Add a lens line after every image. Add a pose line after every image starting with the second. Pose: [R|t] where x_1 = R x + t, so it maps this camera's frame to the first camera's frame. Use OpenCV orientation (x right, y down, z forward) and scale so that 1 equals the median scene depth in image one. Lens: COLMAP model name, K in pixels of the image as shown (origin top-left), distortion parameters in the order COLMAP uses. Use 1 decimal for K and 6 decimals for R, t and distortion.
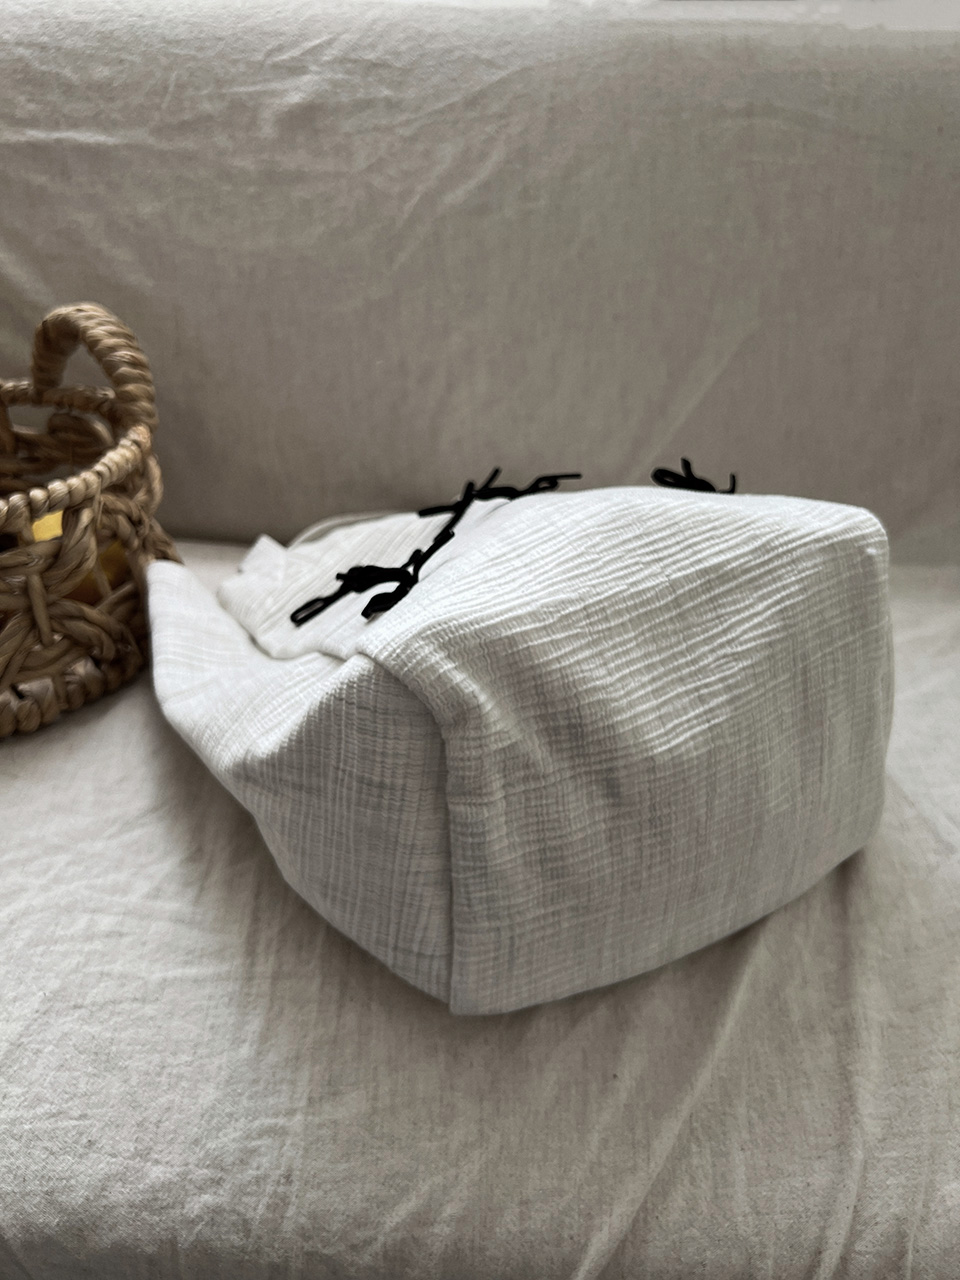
lens RADIAL K [[956.4, 0, 479.7], [0, 956.4, 637.9], [0, 0, 1]] dist [-0.003088, -0.028993]
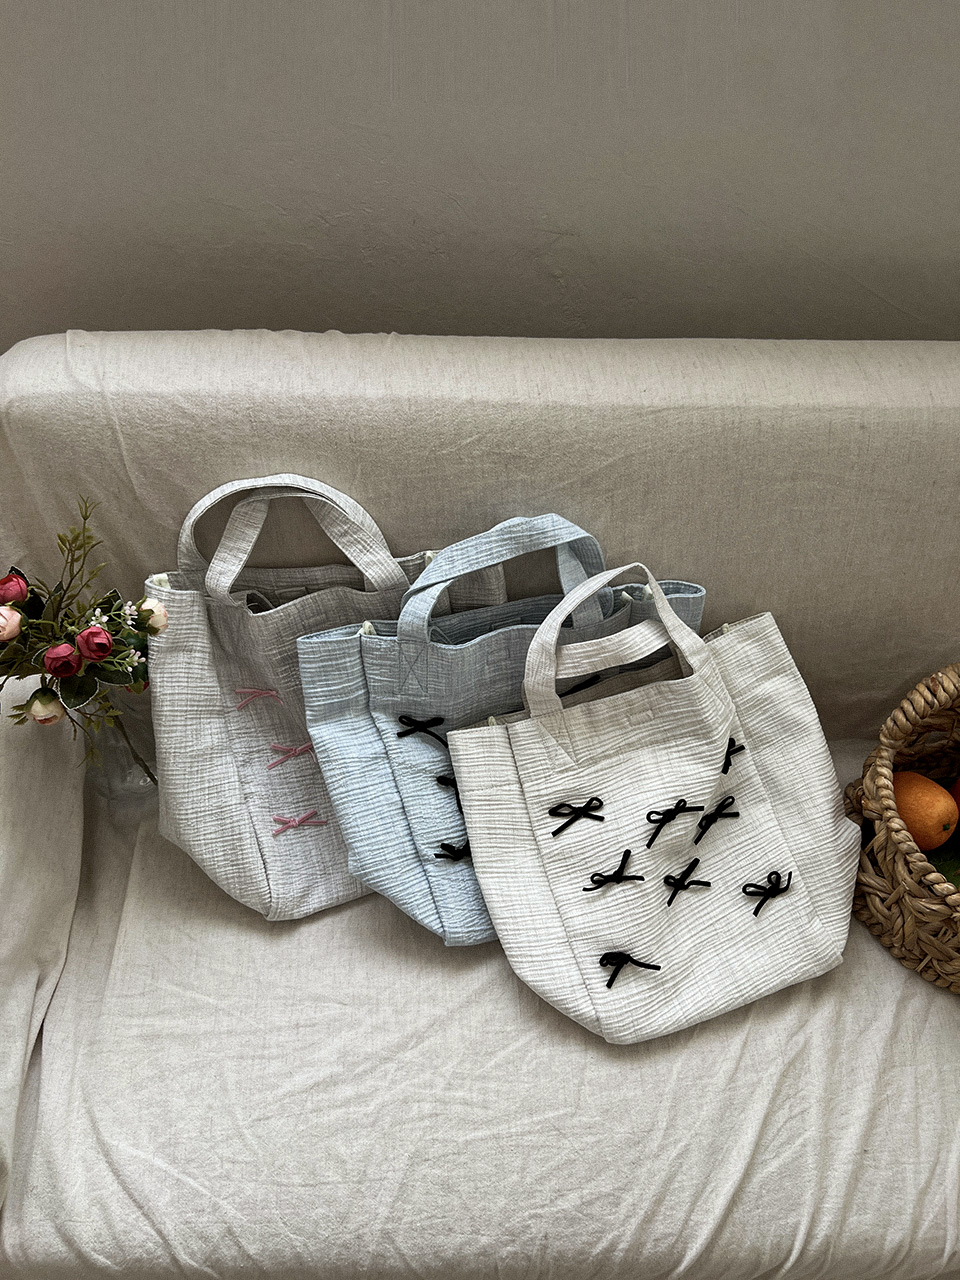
lens RADIAL K [[956.4, 0, 486.7], [0, 956.4, 630.7], [0, 0, 1]] dist [-0.003088, -0.028993]
pose [[0.998803, -0.039533, 0.028791, -0.331138], [0.027950, 0.944512, 0.327287, -1.371664], [-0.040131, -0.326090, 0.944486, -0.543609]]
